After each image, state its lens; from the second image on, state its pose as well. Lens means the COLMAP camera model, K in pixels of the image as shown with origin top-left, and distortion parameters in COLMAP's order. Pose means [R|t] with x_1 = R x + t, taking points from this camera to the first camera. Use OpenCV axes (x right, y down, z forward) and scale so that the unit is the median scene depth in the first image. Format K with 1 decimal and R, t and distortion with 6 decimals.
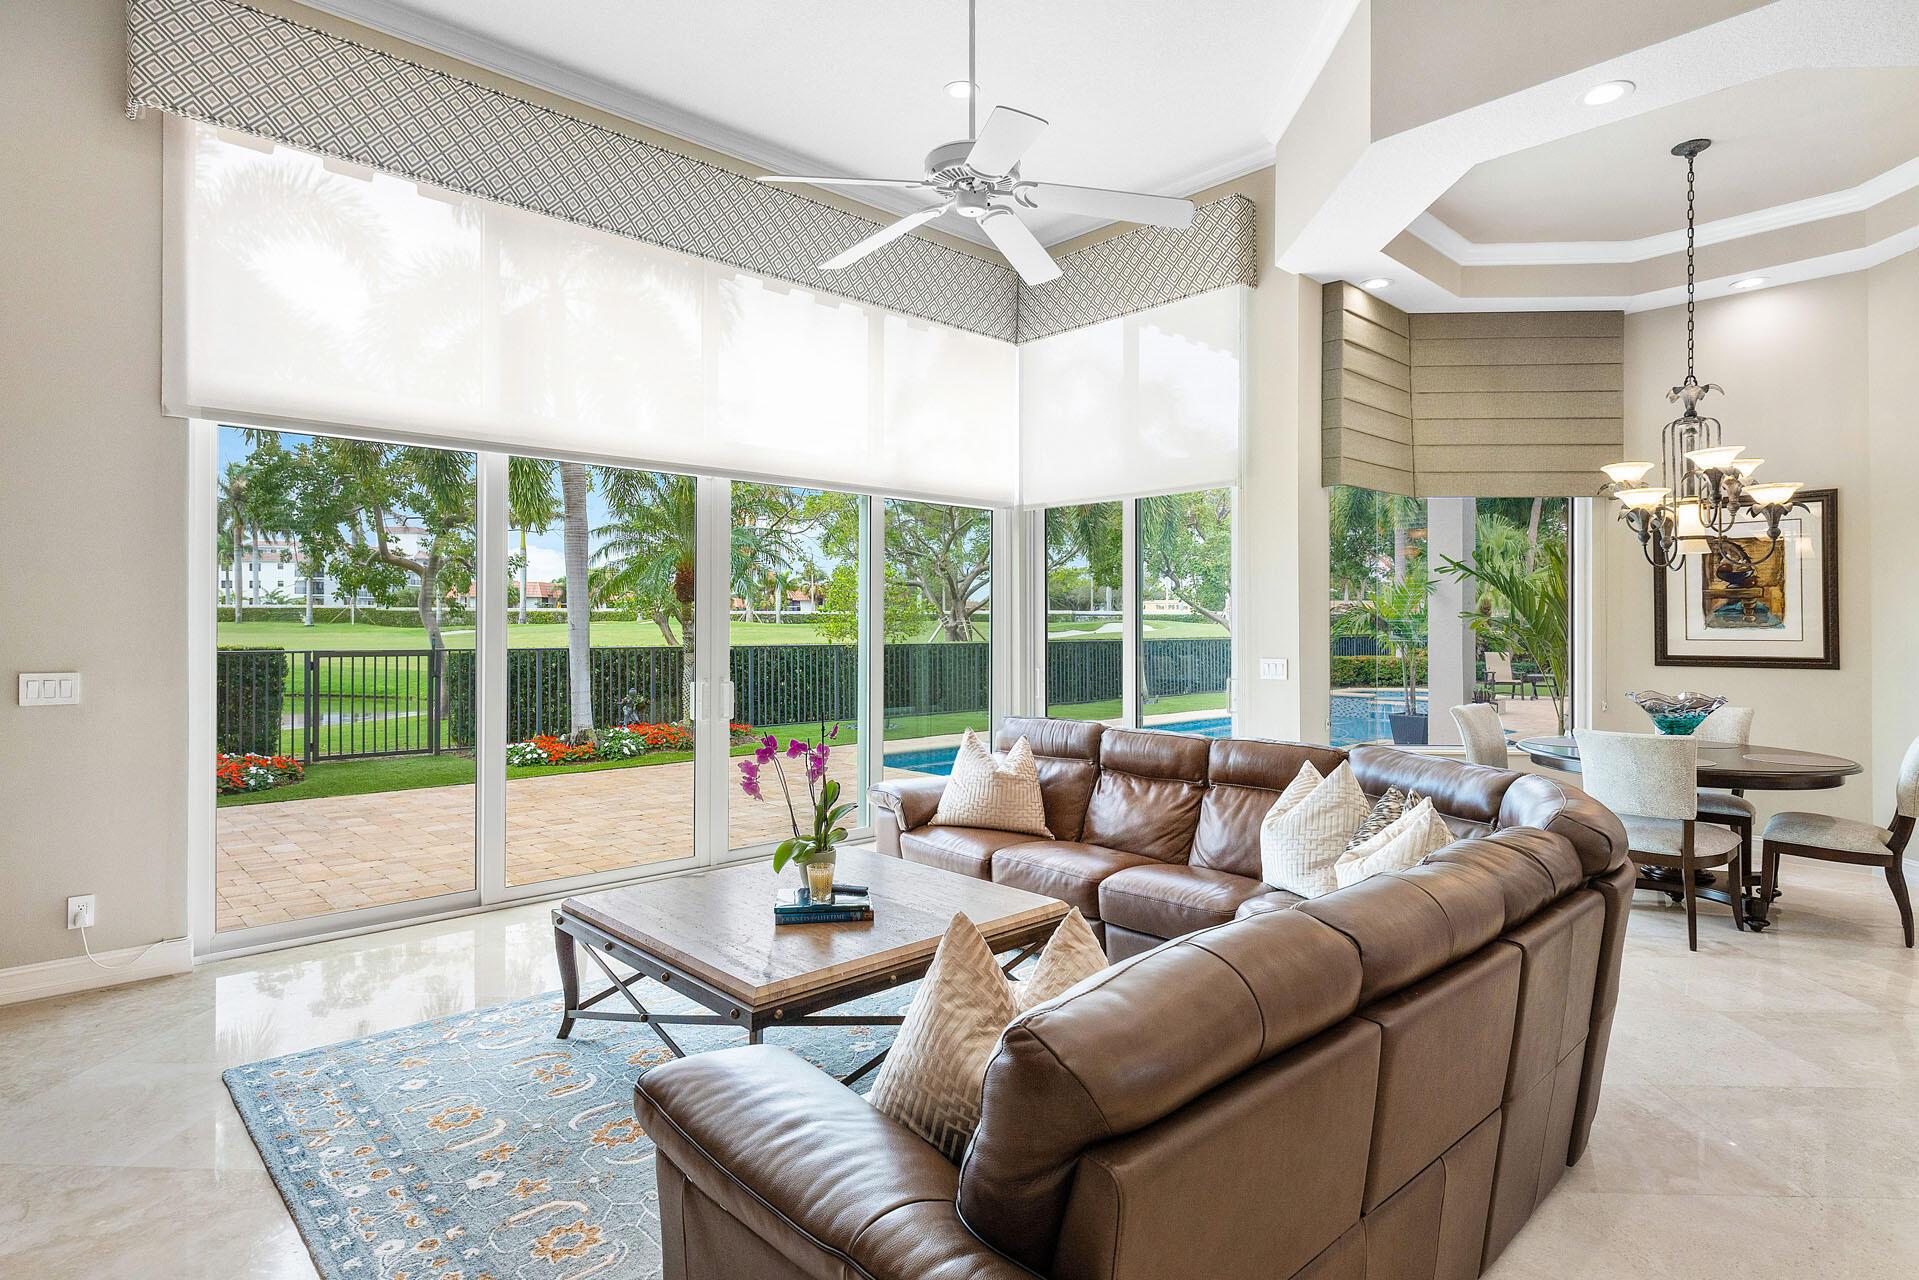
lens RADIAL K [[1023.0, 0, 970.4], [0, 1023.0, 629.3], [0, 0, 1]] dist [0.024172, -0.000930]
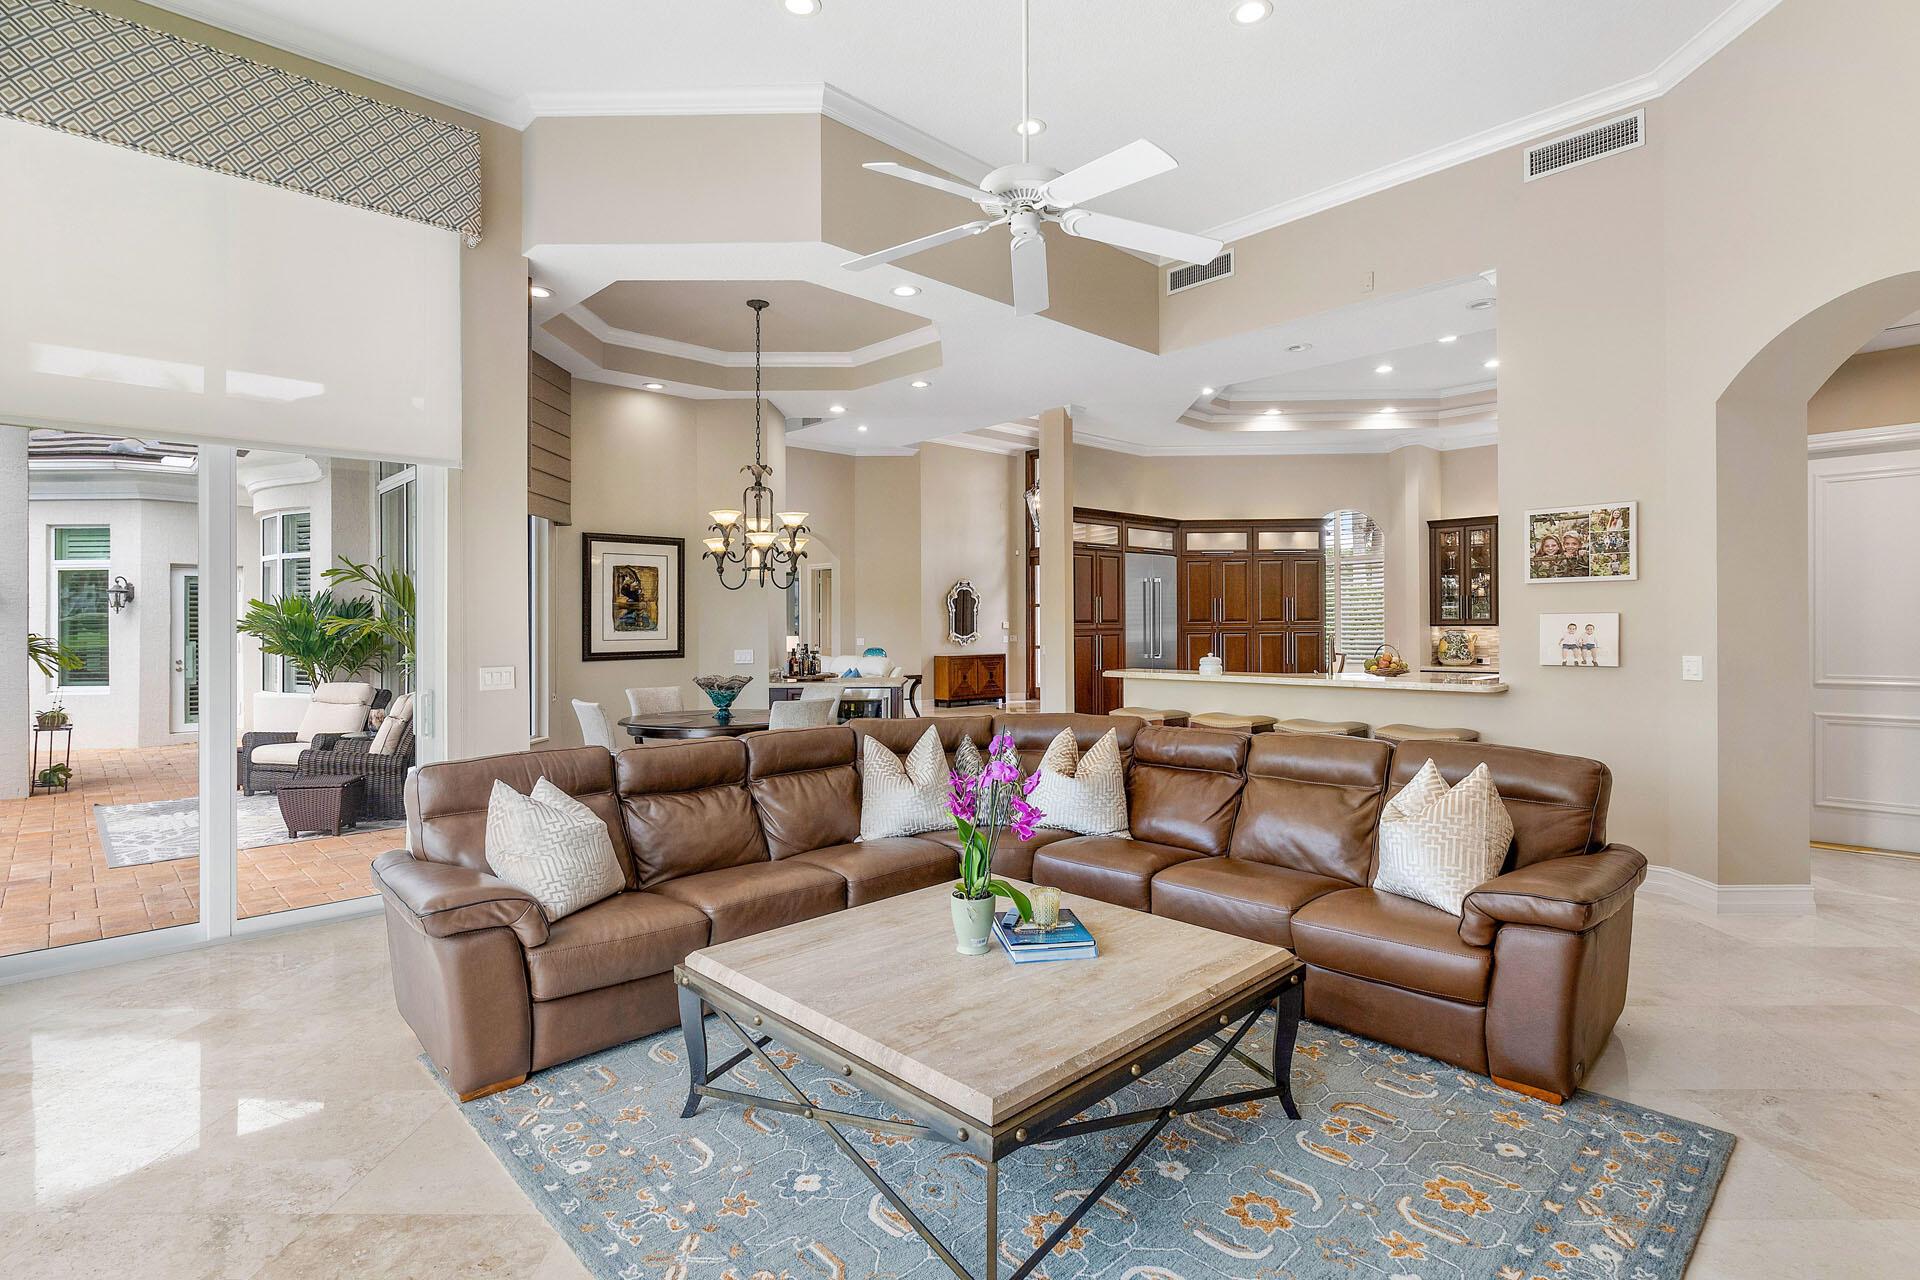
lens RADIAL K [[946.8, 0, 968.7], [0, 946.8, 624.9], [0, 0, 1]] dist [0.008527, -0.000582]
pose [[0.004713, 0.002480, 0.999986, -0.489804], [0.013955, 0.999899, -0.002545, -0.000112], [-0.999892, 0.013967, 0.004678, 0.533076]]
